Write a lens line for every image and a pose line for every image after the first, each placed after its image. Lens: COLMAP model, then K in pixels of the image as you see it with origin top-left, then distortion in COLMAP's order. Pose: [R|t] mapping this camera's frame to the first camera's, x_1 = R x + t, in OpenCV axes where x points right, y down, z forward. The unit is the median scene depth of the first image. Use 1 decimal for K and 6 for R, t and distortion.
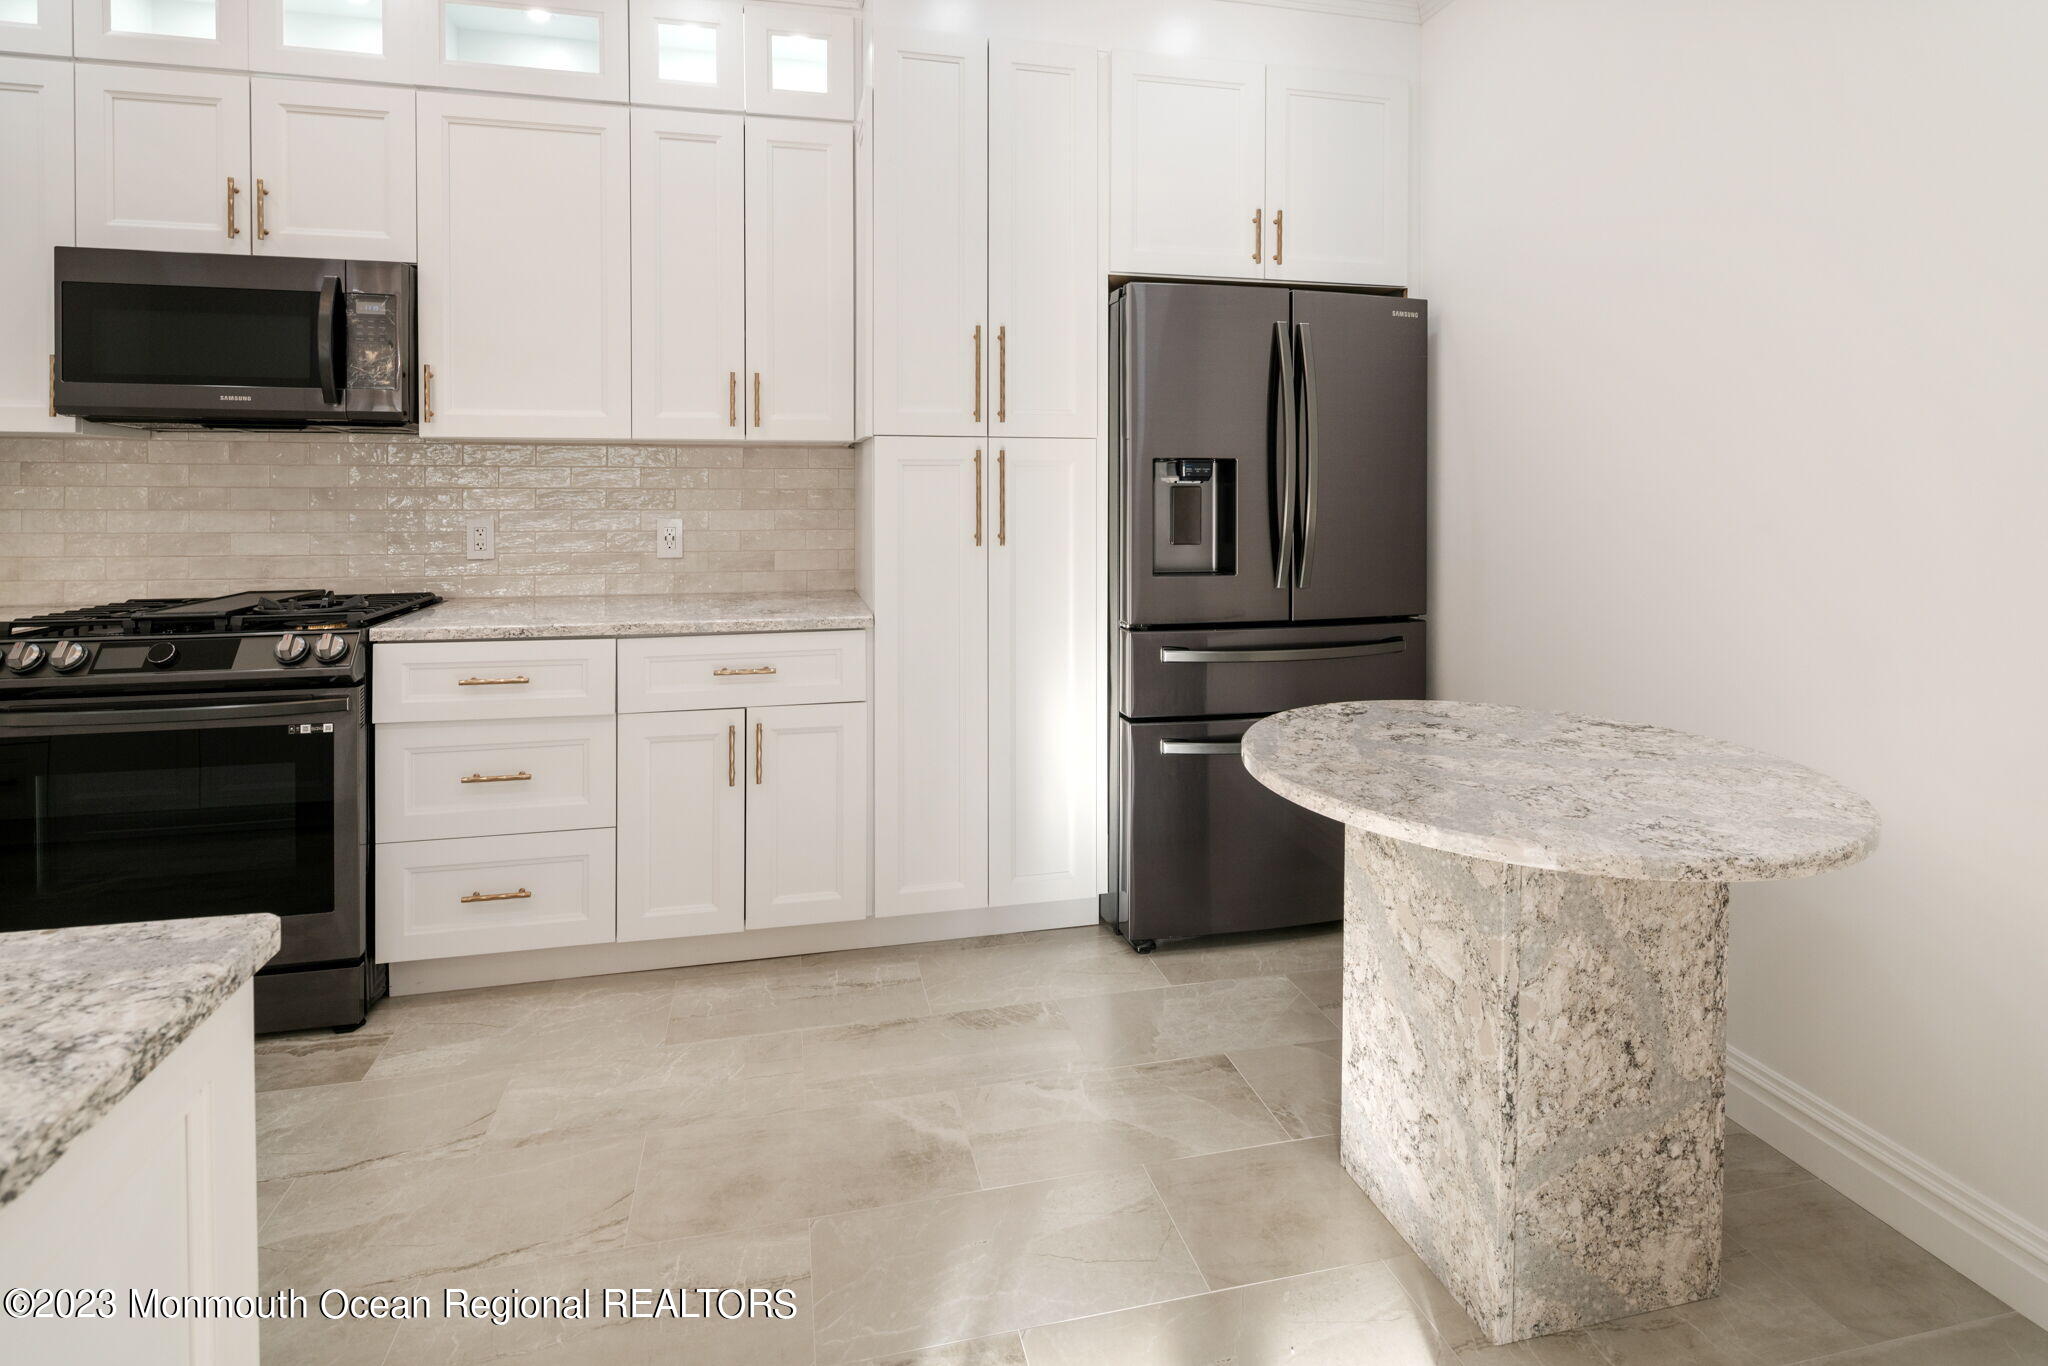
lens RADIAL K [[1002.3, 0, 988.2], [0, 1002.3, 498.9], [0, 0, 1]] dist [0.006637, -0.005244]
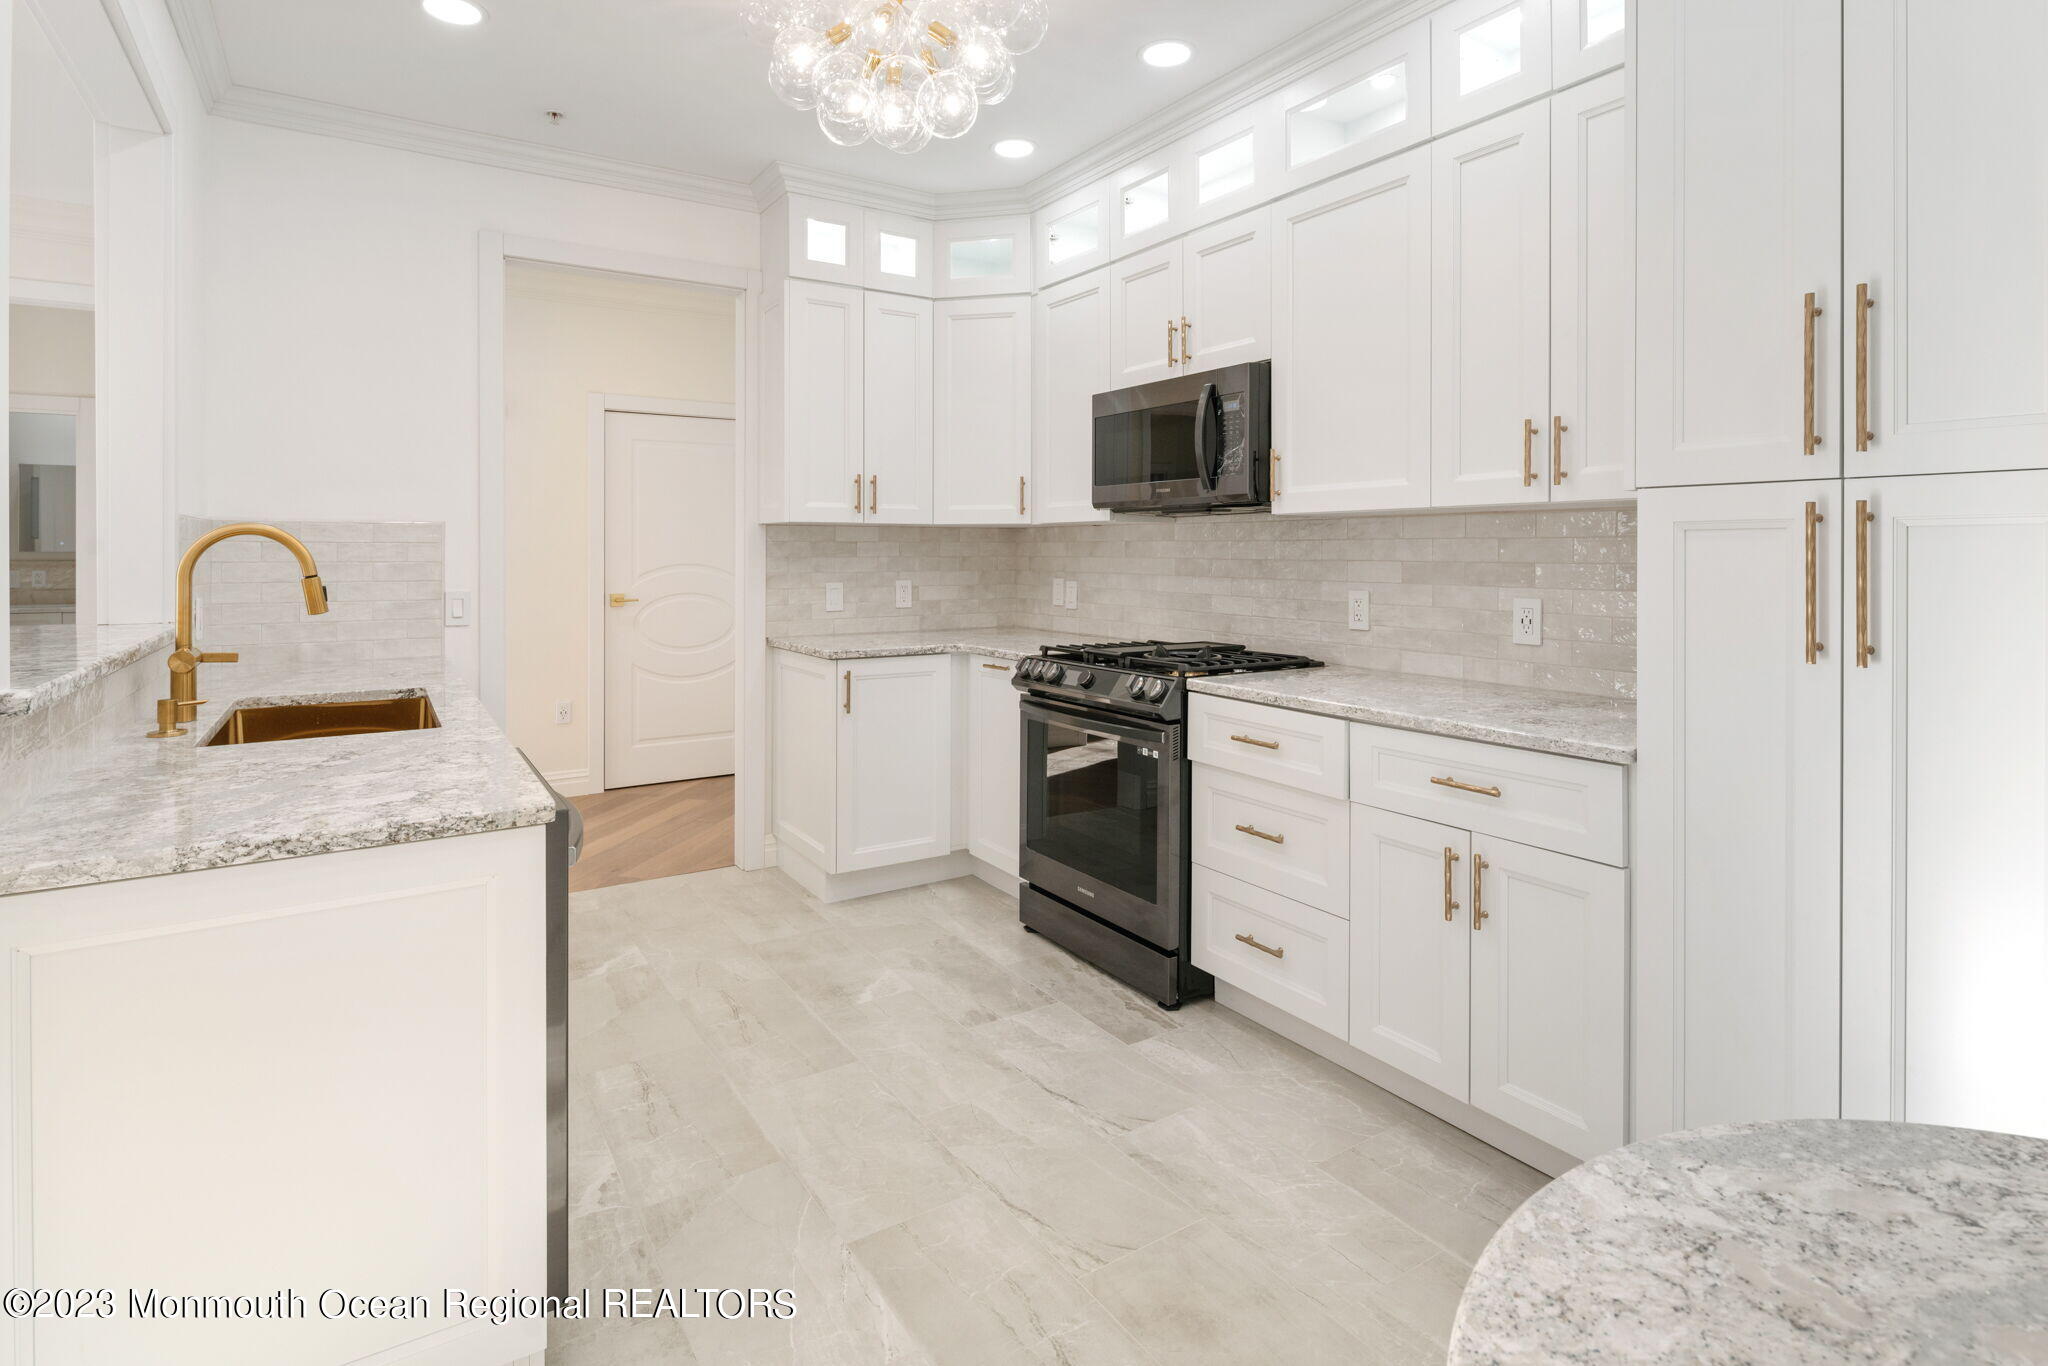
lens RADIAL K [[1002.3, 0, 1008.4], [0, 1002.3, 554.9], [0, 0, 1]] dist [0.006637, -0.005244]
pose [[0.342675, 0.001090, -0.939453, 0.405739], [-0.012109, 0.999921, -0.003257, -0.010430], [0.939376, 0.012492, 0.342661, 0.372289]]
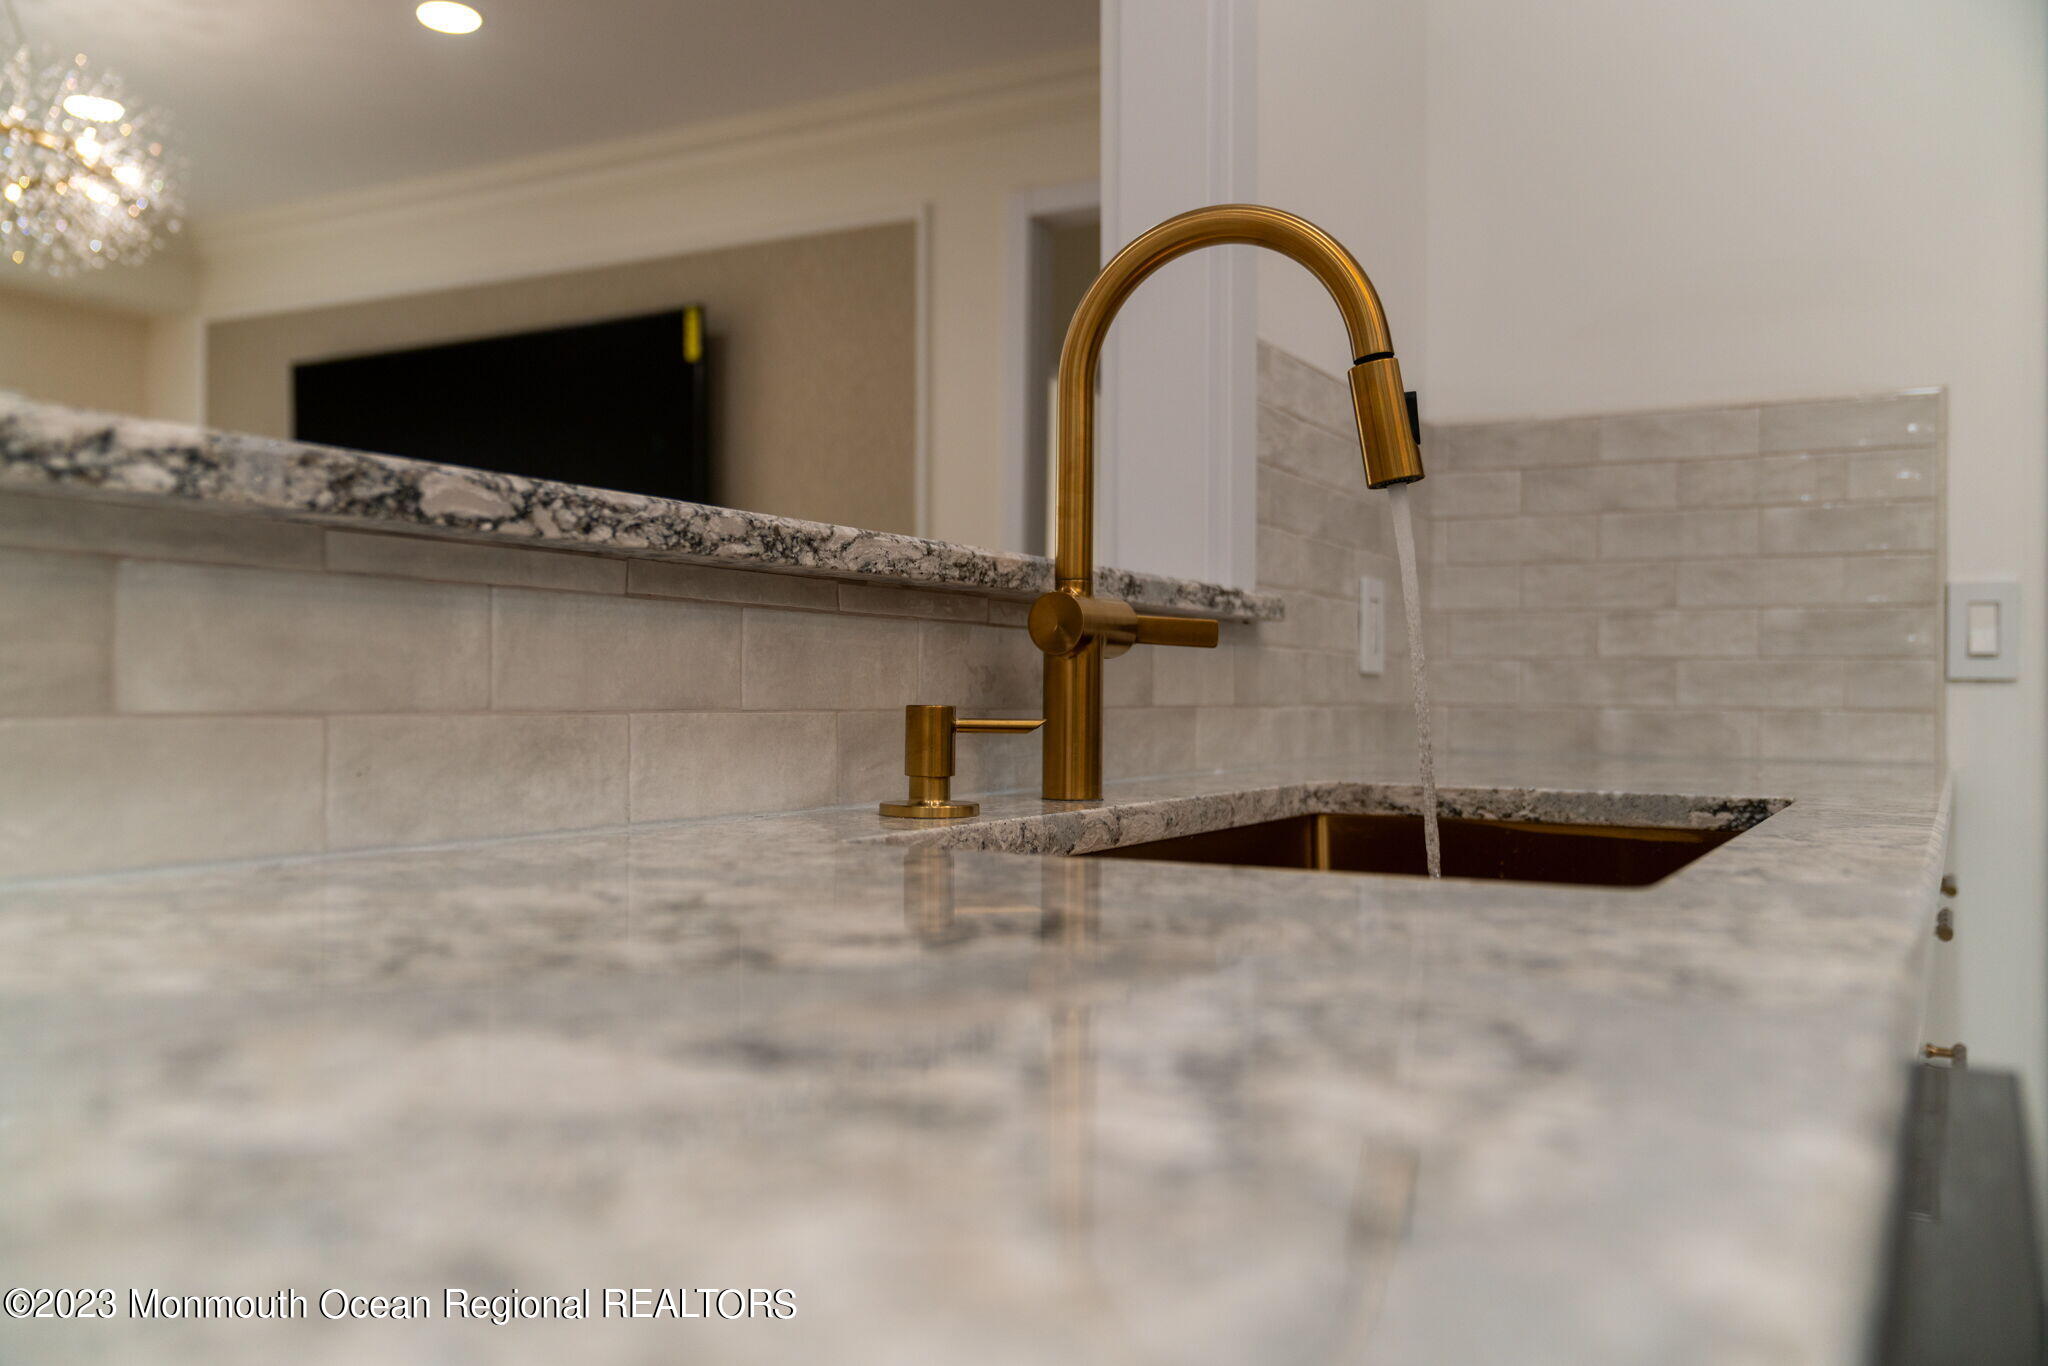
lens RADIAL K [[1680.7, 0, 1008.0], [0, 1680.7, 690.0], [0, 0, 1]] dist [-0.004075, 0.000192]
pose [[-0.667000, -0.004301, -0.745045, -0.278505], [-0.012812, 0.999902, 0.005698, 0.105524], [0.744948, 0.013347, -0.666989, 0.321224]]
